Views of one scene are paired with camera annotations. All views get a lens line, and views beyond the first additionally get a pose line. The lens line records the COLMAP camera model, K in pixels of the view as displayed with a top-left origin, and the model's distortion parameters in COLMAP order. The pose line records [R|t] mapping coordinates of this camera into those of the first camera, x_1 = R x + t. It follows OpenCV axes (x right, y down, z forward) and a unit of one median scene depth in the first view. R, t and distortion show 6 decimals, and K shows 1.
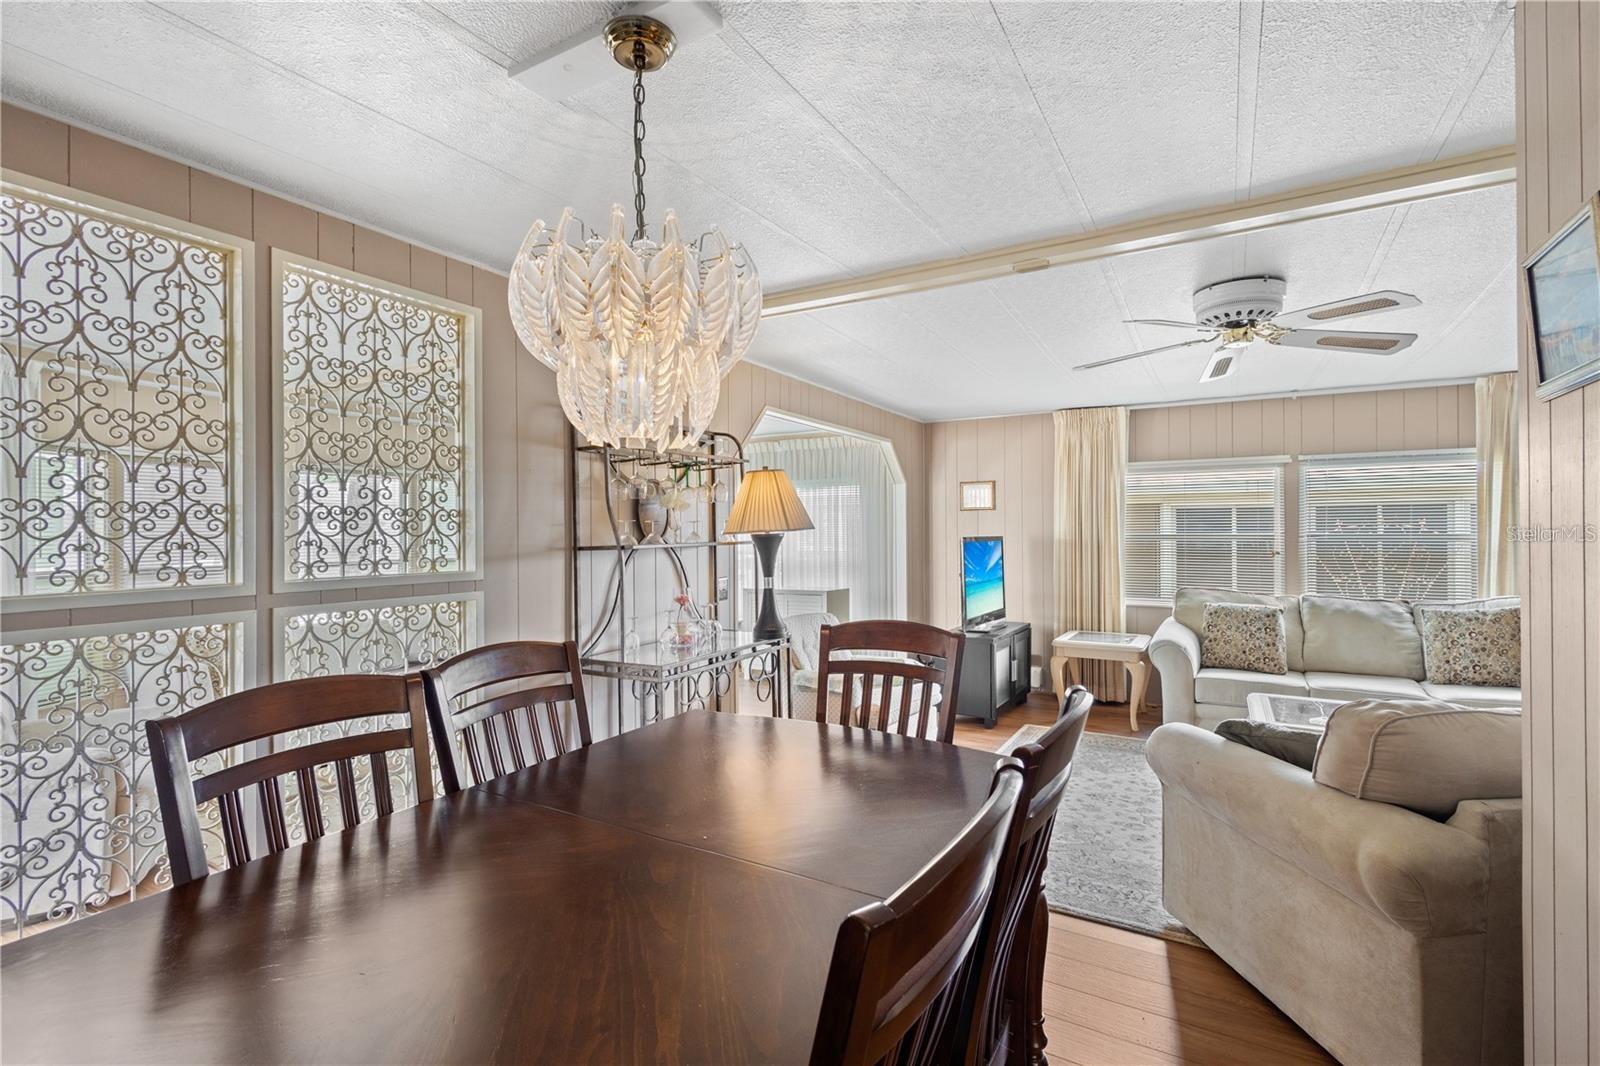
lens RADIAL K [[738.8, 0, 800.0], [0, 738.8, 533.0], [0, 0, 1]] dist [0.000246, 0.000027]
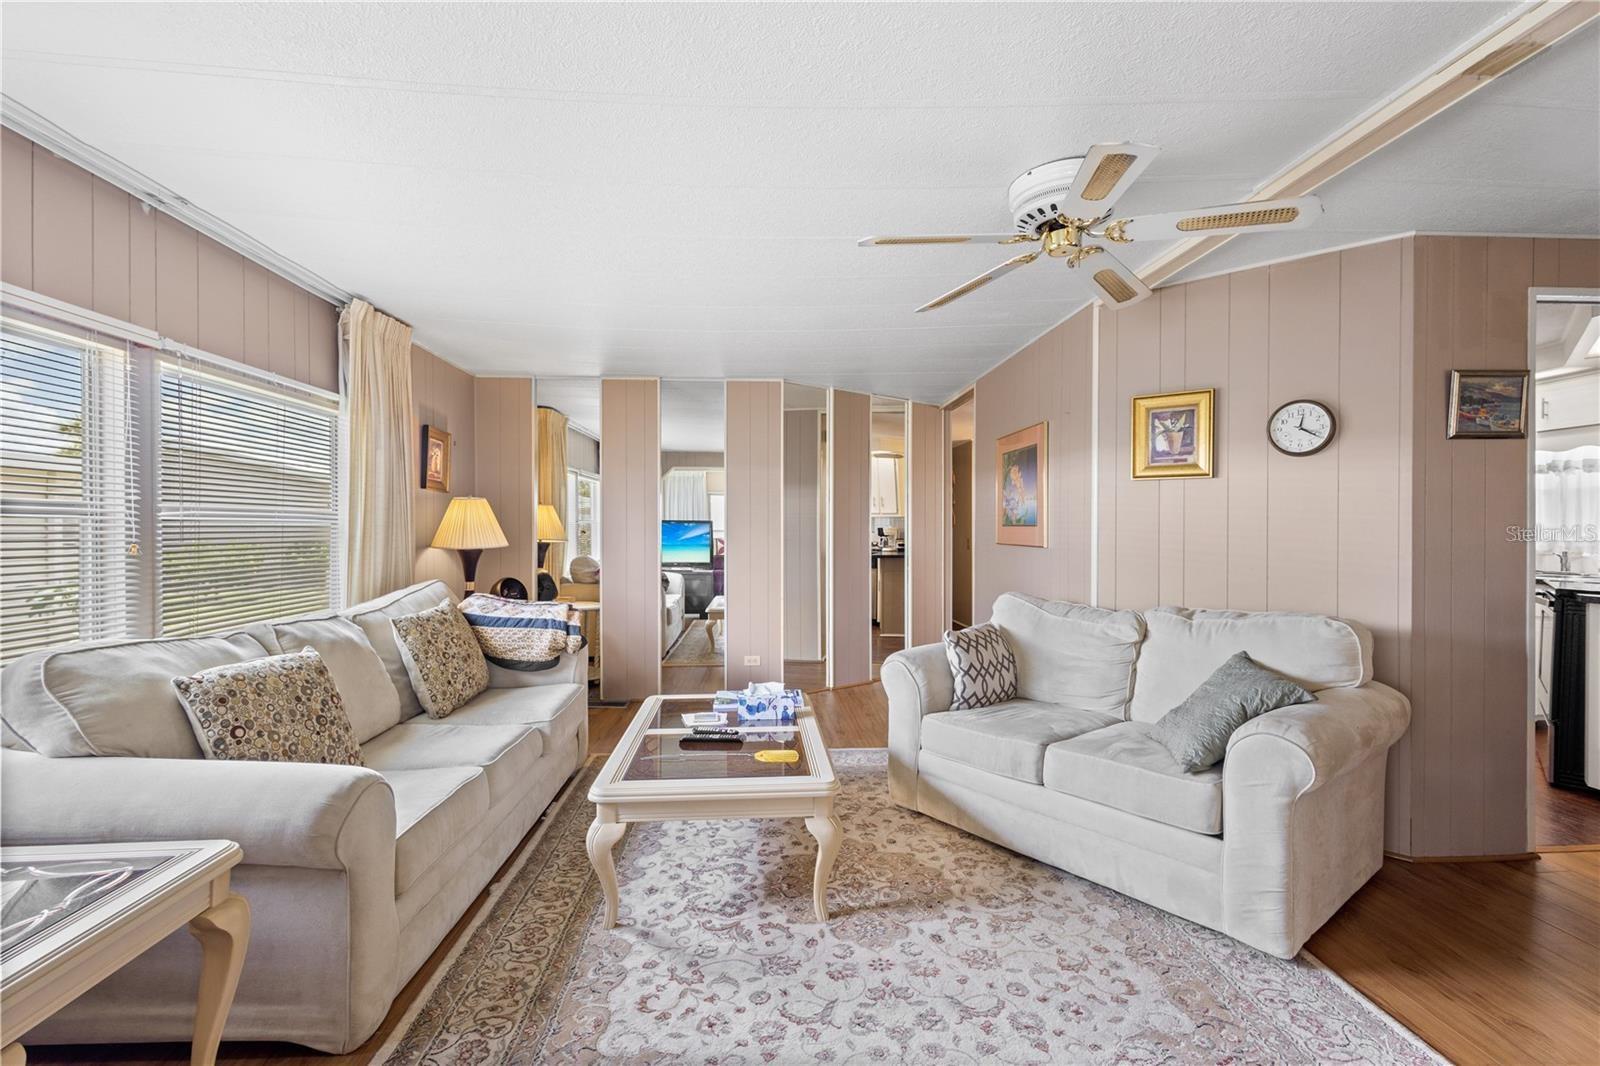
lens RADIAL K [[738.8, 0, 800.0], [0, 738.8, 533.0], [0, 0, 1]] dist [0.000246, 0.000027]
pose [[-0.551152, 0.001243, 0.834404, 0.087759], [0.002290, 0.999997, 0.000022, 0.035214], [-0.834402, 0.001923, -0.551154, 1.380677]]
